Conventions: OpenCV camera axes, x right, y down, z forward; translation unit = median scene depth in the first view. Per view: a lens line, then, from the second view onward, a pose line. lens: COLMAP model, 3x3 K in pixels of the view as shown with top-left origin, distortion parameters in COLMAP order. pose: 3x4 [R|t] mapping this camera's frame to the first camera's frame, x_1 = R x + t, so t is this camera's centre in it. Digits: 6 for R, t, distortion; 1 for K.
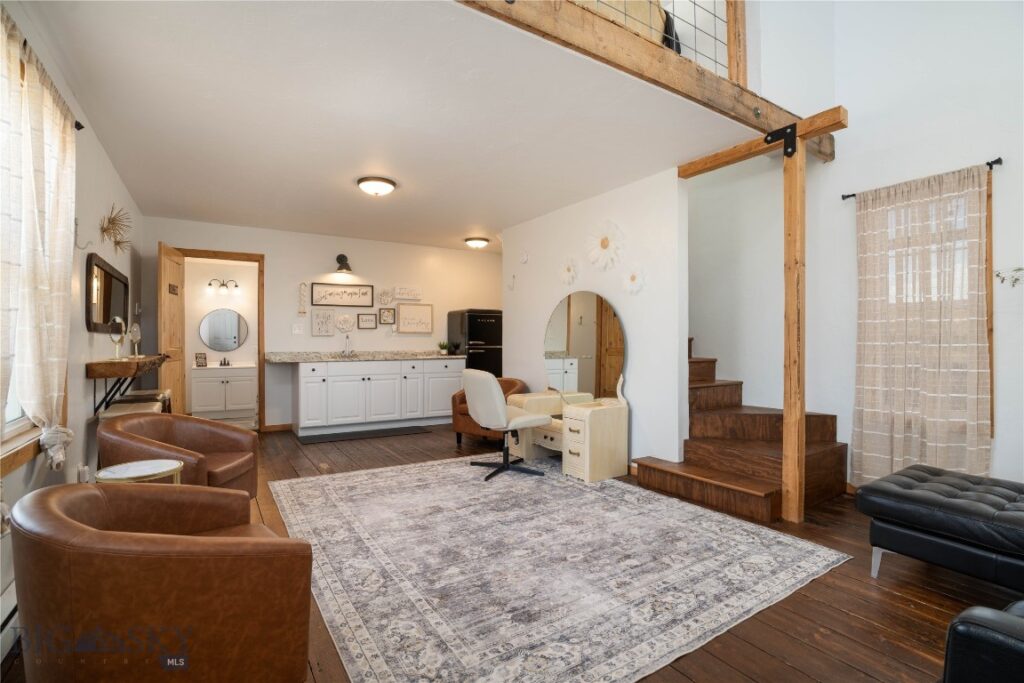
lens RADIAL K [[477.8, 0, 514.9], [0, 477.8, 341.0], [0, 0, 1]] dist [-0.022312, -0.000109]
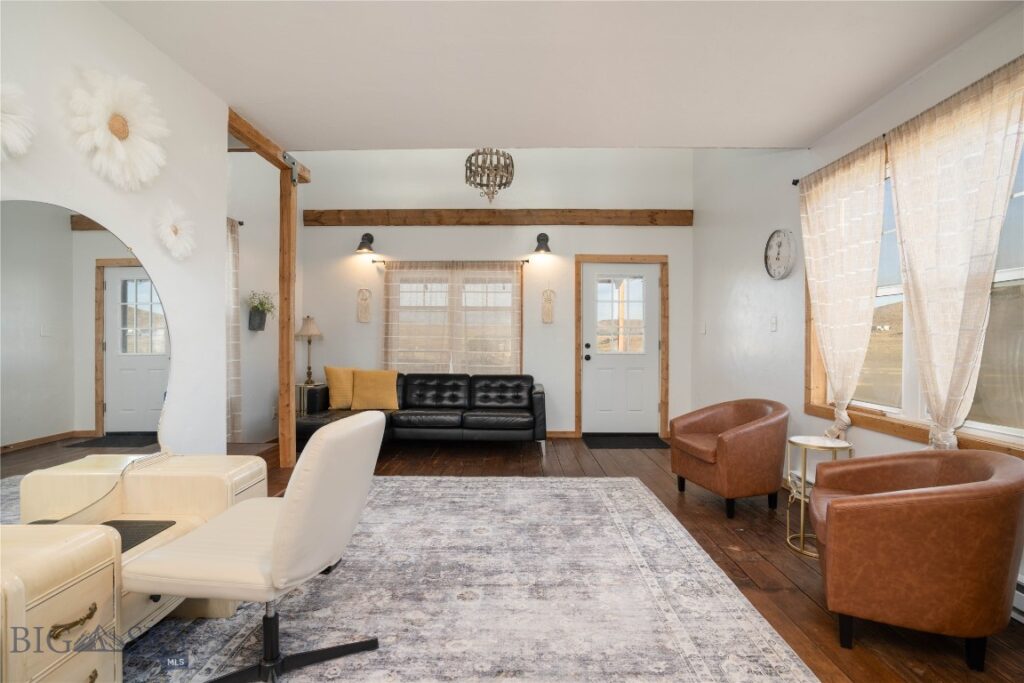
lens RADIAL K [[477.8, 0, 516.3], [0, 477.8, 342.6], [0, 0, 1]] dist [-0.022312, -0.000109]
pose [[-0.832379, -0.004761, 0.554186, -0.608821], [-0.006436, 0.999979, -0.001077, 0.005273], [-0.554170, -0.004463, -0.832392, 1.888718]]
